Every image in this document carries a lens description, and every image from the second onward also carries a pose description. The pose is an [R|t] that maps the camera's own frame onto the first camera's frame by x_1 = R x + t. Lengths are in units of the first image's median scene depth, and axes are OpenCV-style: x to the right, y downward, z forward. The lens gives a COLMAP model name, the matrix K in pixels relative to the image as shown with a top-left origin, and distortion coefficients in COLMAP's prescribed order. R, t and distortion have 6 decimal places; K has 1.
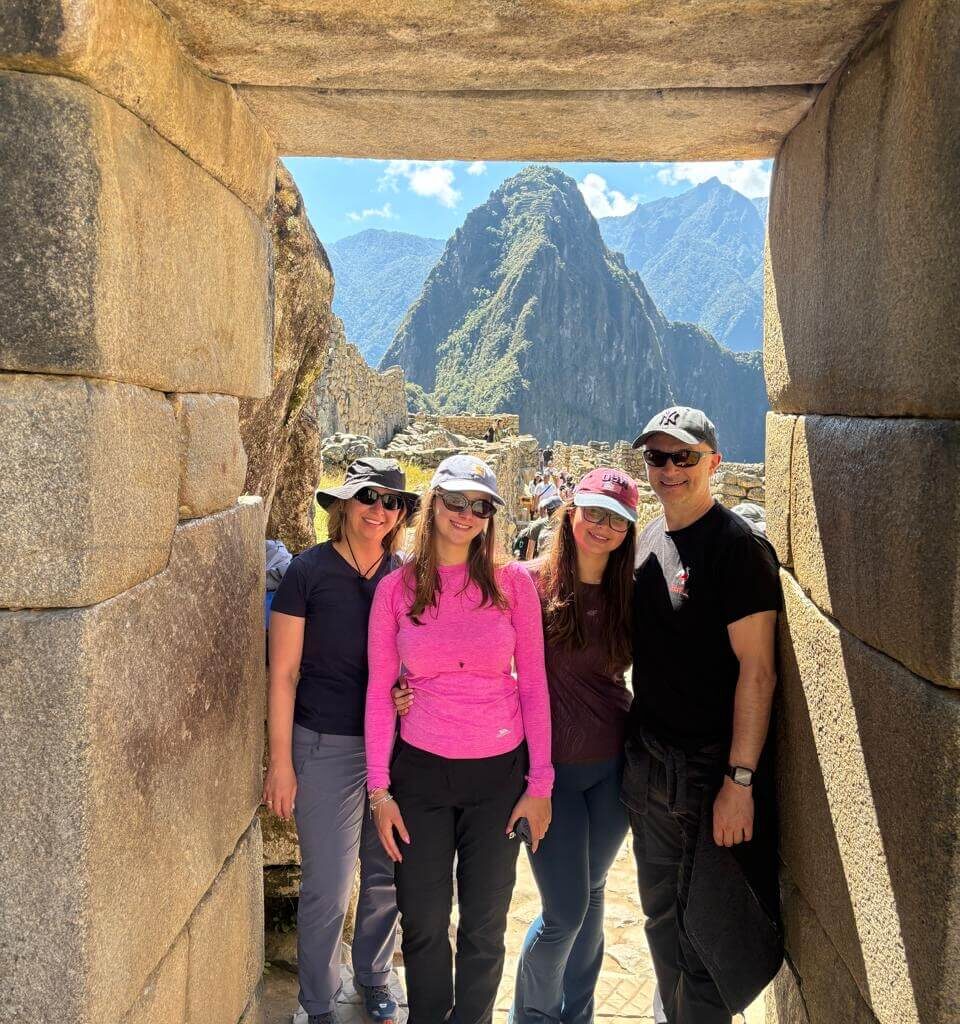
lens RADIAL K [[938.7, 0, 480.0], [0, 938.7, 512.0], [0, 0, 1]] dist [0.069591, -0.021939]
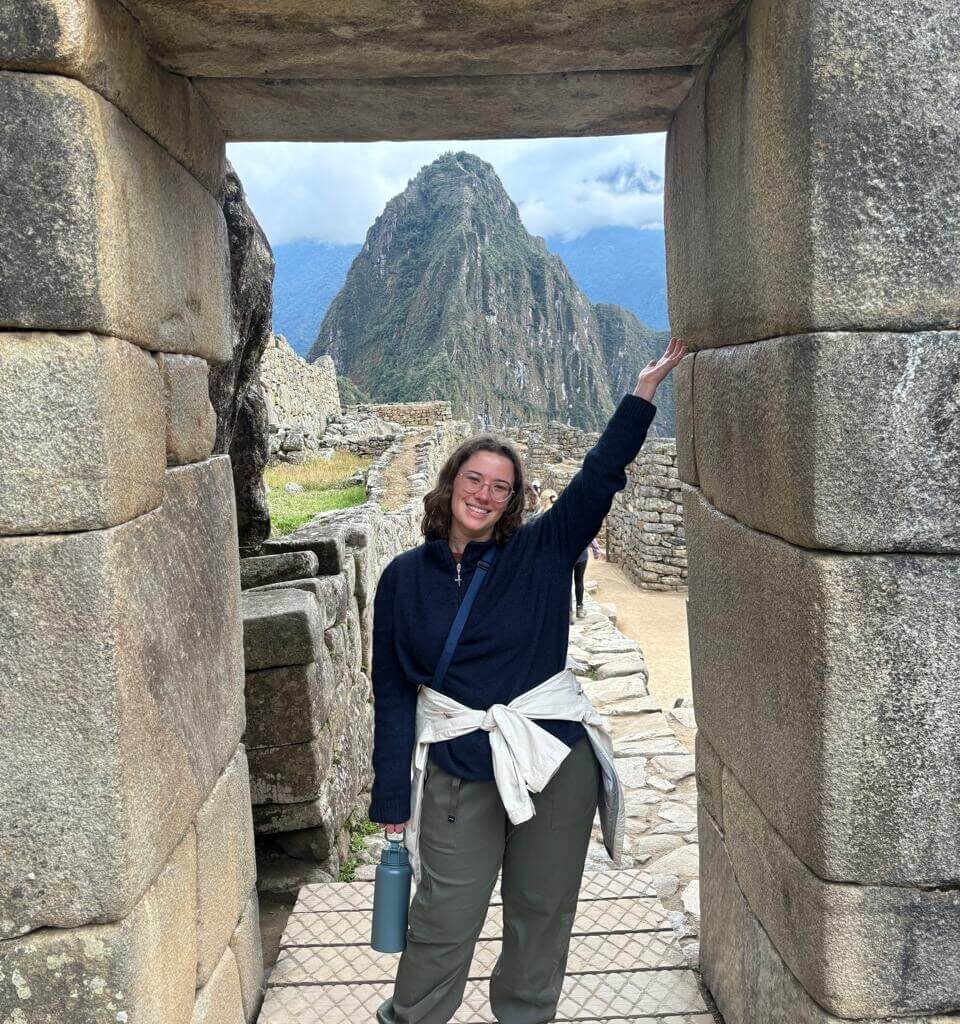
lens RADIAL K [[938.7, 0, 480.0], [0, 938.7, 512.0], [0, 0, 1]] dist [0.069591, -0.021939]
pose [[0.996068, -0.058093, 0.066879, -0.022706], [0.057366, 0.998272, 0.012743, 0.072019], [-0.067504, -0.008856, 0.997680, -0.161320]]
